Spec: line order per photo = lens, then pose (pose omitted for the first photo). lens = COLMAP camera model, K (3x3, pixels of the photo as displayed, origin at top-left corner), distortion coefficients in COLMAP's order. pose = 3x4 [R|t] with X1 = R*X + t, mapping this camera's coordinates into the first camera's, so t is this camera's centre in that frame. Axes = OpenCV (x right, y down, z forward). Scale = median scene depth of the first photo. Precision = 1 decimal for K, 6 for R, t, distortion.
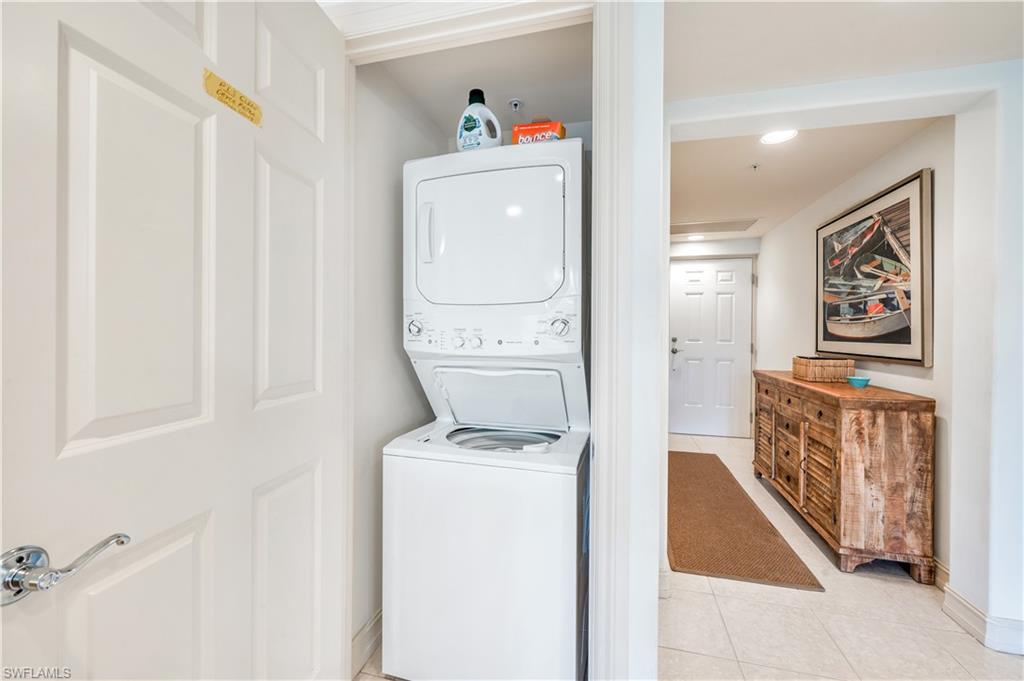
lens RADIAL K [[409.4, 0, 508.3], [0, 409.4, 329.4], [0, 0, 1]] dist [-0.000612, -0.000143]
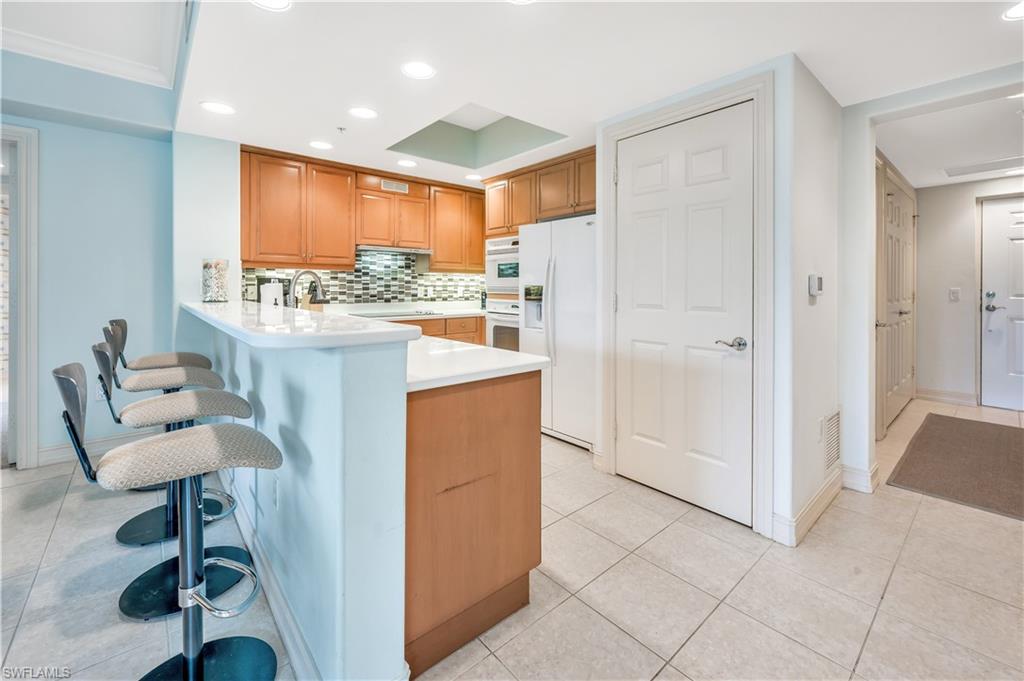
lens RADIAL K [[424.7, 0, 514.8], [0, 424.7, 286.7], [0, 0, 1]] dist [-0.000069, -0.000131]
pose [[0.831067, -0.003765, -0.556159, 0.174116], [0.003078, 0.999993, -0.002170, 0.015939], [0.556163, 0.000091, 0.831073, -0.549503]]
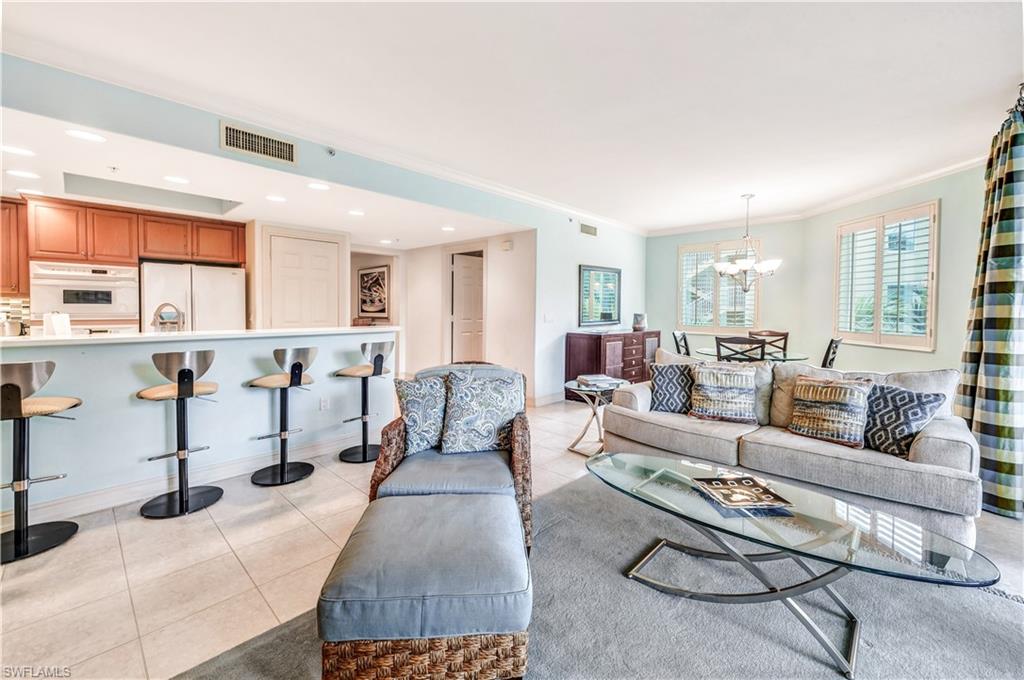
lens RADIAL K [[414.4, 0, 516.1], [0, 414.4, 320.7], [0, 0, 1]] dist [-0.001063, -0.000067]
pose [[0.463691, -0.028932, 0.885525, -1.542607], [-0.005130, 0.999362, 0.035338, -0.026641], [-0.885982, -0.020928, 0.463246, -1.537571]]
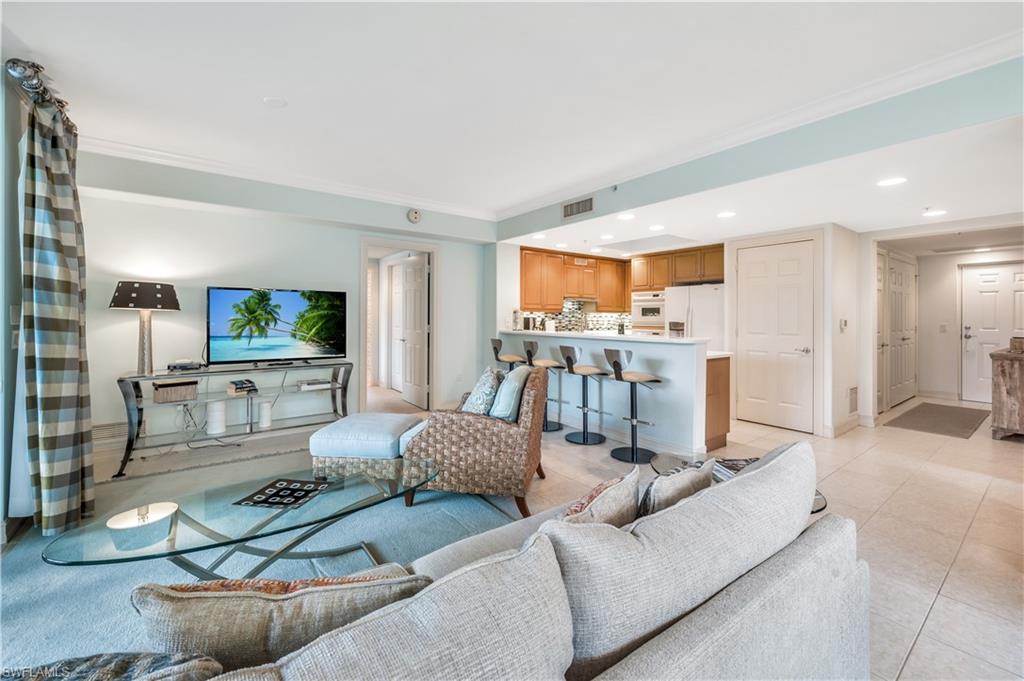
lens RADIAL K [[414.4, 0, 513.1], [0, 414.4, 314.8], [0, 0, 1]] dist [0.000198, -0.000104]
pose [[0.788104, -0.004292, -0.615527, 0.178985], [0.000936, 0.999983, -0.005775, -0.019817], [0.615541, 0.003975, 0.788095, -1.916338]]
